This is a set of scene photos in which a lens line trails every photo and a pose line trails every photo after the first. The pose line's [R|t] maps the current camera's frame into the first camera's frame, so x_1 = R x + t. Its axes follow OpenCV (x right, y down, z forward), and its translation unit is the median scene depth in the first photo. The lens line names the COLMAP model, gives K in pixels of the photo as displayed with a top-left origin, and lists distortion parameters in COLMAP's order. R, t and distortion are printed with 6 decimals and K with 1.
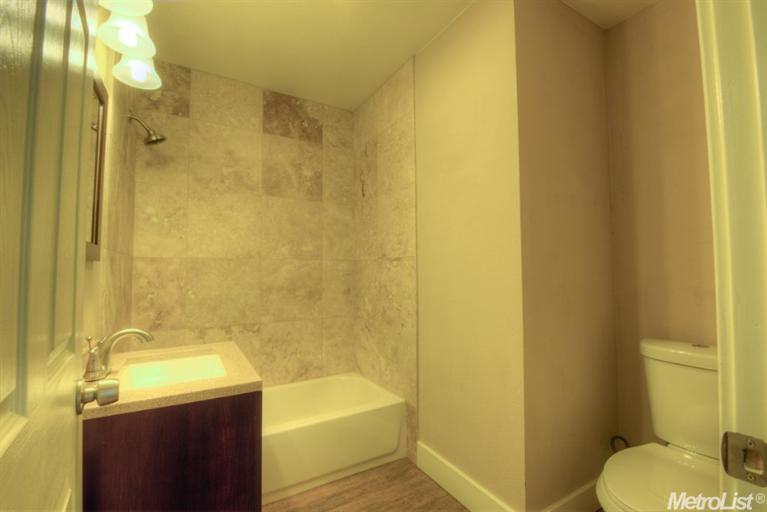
lens RADIAL K [[357.1, 0, 383.5], [0, 357.1, 256.0], [0, 0, 1]] dist [-0.004985, -0.000437]
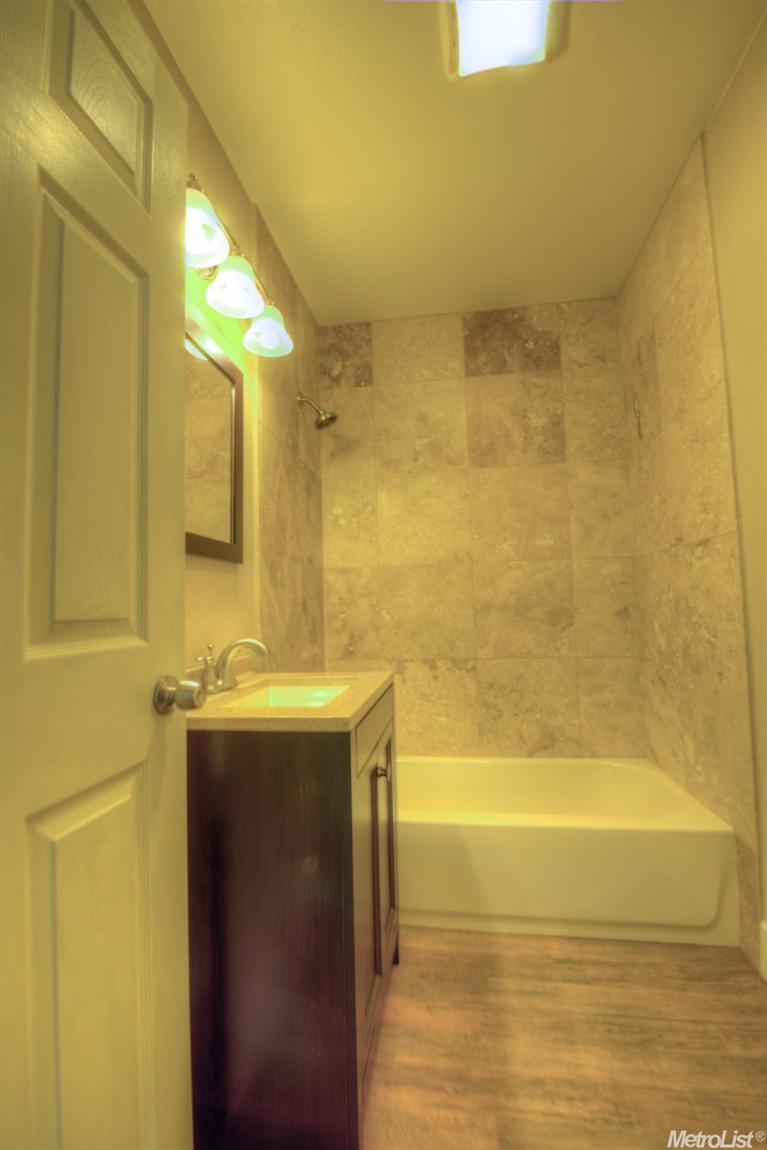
lens RADIAL K [[516.8, 0, 383.7], [0, 516.8, 577.4], [0, 0, 1]] dist [-0.000855, -0.011646]
pose [[0.756101, -0.054274, -0.652201, 0.170344], [0.044739, 0.998511, -0.031226, 0.060417], [0.652924, -0.005568, 0.757403, 0.156757]]
